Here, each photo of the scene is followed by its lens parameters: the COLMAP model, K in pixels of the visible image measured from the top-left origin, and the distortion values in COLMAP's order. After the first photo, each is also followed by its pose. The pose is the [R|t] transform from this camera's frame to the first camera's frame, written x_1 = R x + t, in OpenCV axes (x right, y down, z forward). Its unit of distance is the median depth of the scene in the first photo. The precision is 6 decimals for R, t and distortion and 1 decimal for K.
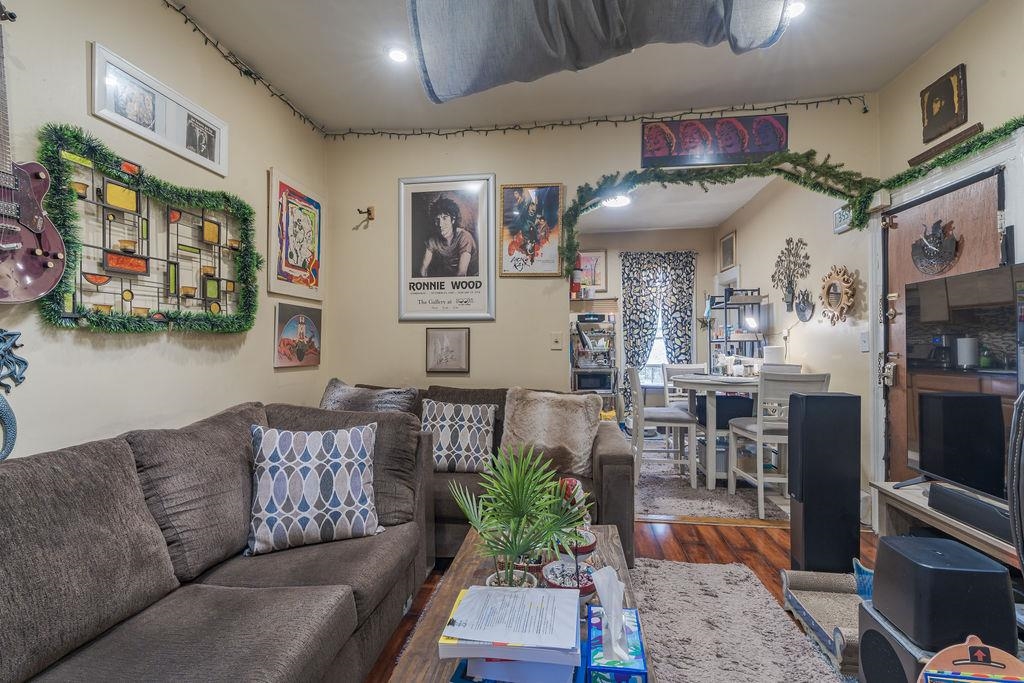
lens RADIAL K [[457.8, 0, 513.5], [0, 457.8, 343.1], [0, 0, 1]] dist [-0.005377, -0.000016]
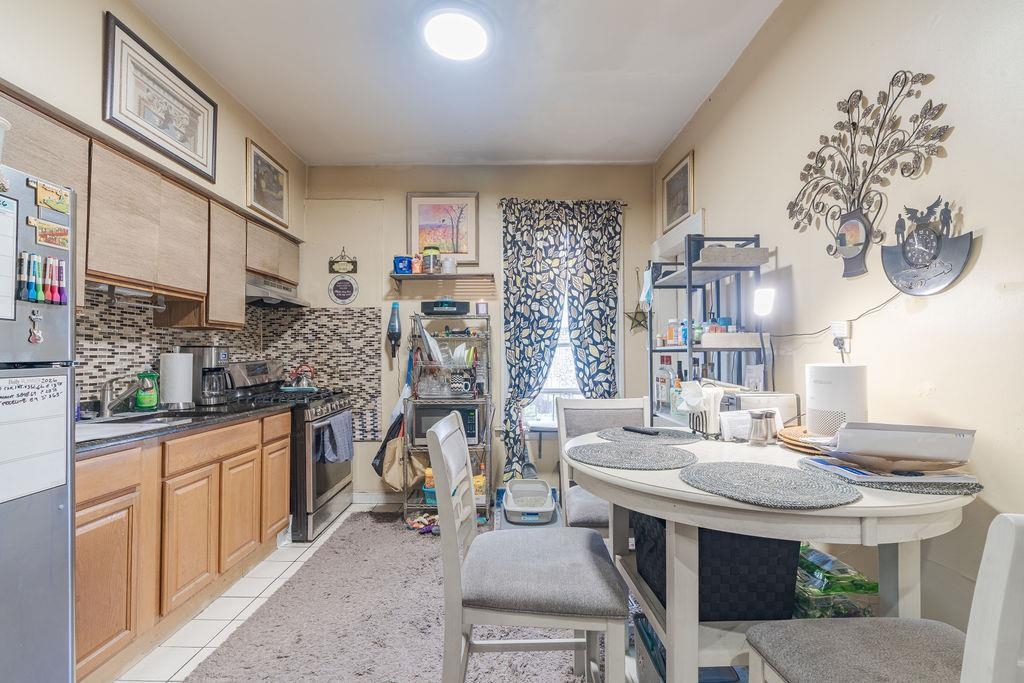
lens RADIAL K [[457.8, 0, 508.1], [0, 457.8, 343.0], [0, 0, 1]] dist [-0.005377, -0.000016]
pose [[0.989881, 0.008745, 0.141631, 0.164071], [-0.005812, 0.999760, -0.021106, -0.000344], [-0.141782, 0.020069, 0.989694, 0.427027]]
